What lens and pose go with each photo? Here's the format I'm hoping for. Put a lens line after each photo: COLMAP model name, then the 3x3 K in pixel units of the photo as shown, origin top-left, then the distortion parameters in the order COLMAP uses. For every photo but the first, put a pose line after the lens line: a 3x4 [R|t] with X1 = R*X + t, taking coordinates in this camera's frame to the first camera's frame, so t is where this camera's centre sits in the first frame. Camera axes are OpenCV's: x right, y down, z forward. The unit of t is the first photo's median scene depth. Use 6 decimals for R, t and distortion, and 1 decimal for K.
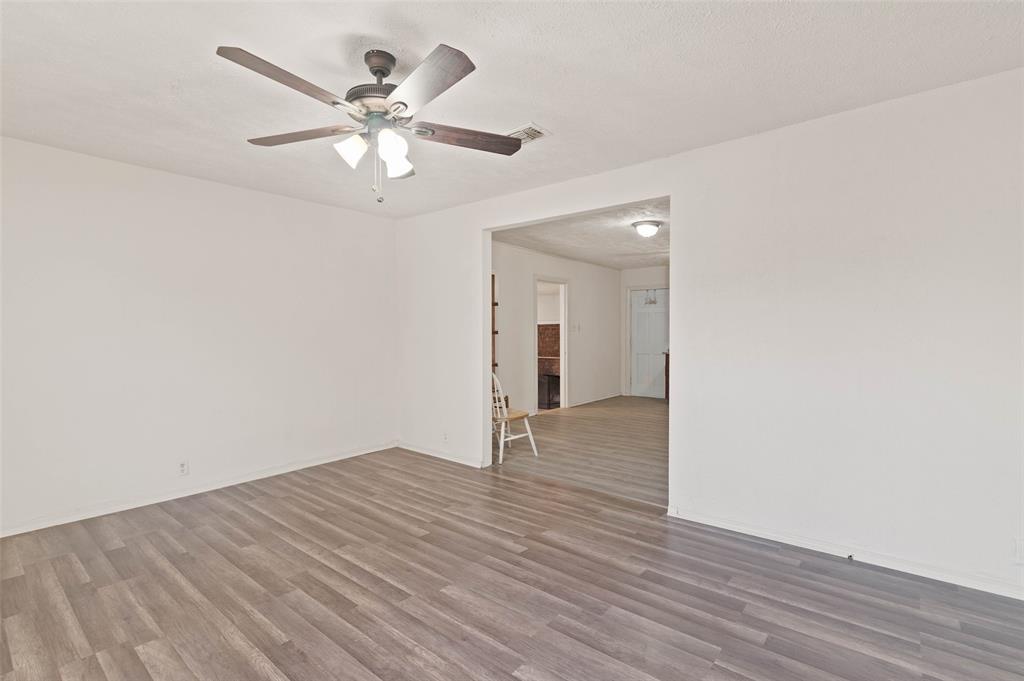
lens RADIAL K [[472.8, 0, 513.3], [0, 472.8, 338.0], [0, 0, 1]] dist [-0.003136, -0.000306]
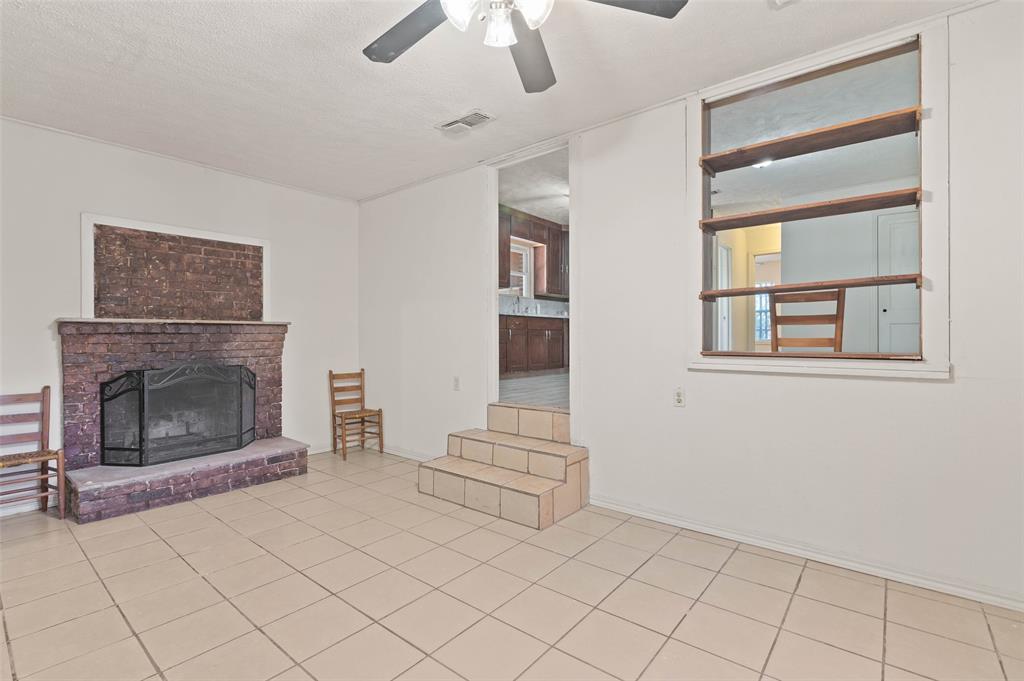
lens RADIAL K [[472.8, 0, 513.3], [0, 472.8, 338.0], [0, 0, 1]] dist [-0.003136, -0.000306]
pose [[-0.009285, 0.003501, 0.999951, -0.359727], [0.009141, 0.999952, -0.003417, 0.065102], [-0.999915, 0.009109, -0.009317, 0.842378]]
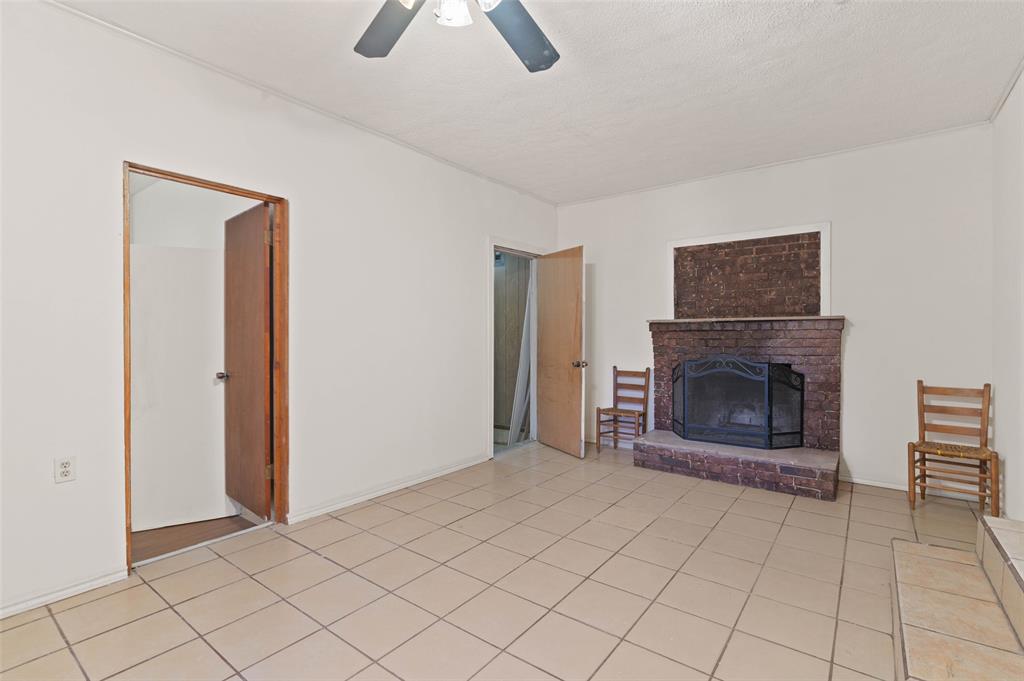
lens RADIAL K [[472.8, 0, 513.3], [0, 472.8, 338.0], [0, 0, 1]] dist [-0.003136, -0.000306]
pose [[0.998888, 0.006981, 0.046624, -0.167700], [-0.006883, 0.999974, -0.002278, 0.066875], [-0.046639, 0.001954, 0.998910, 0.679494]]
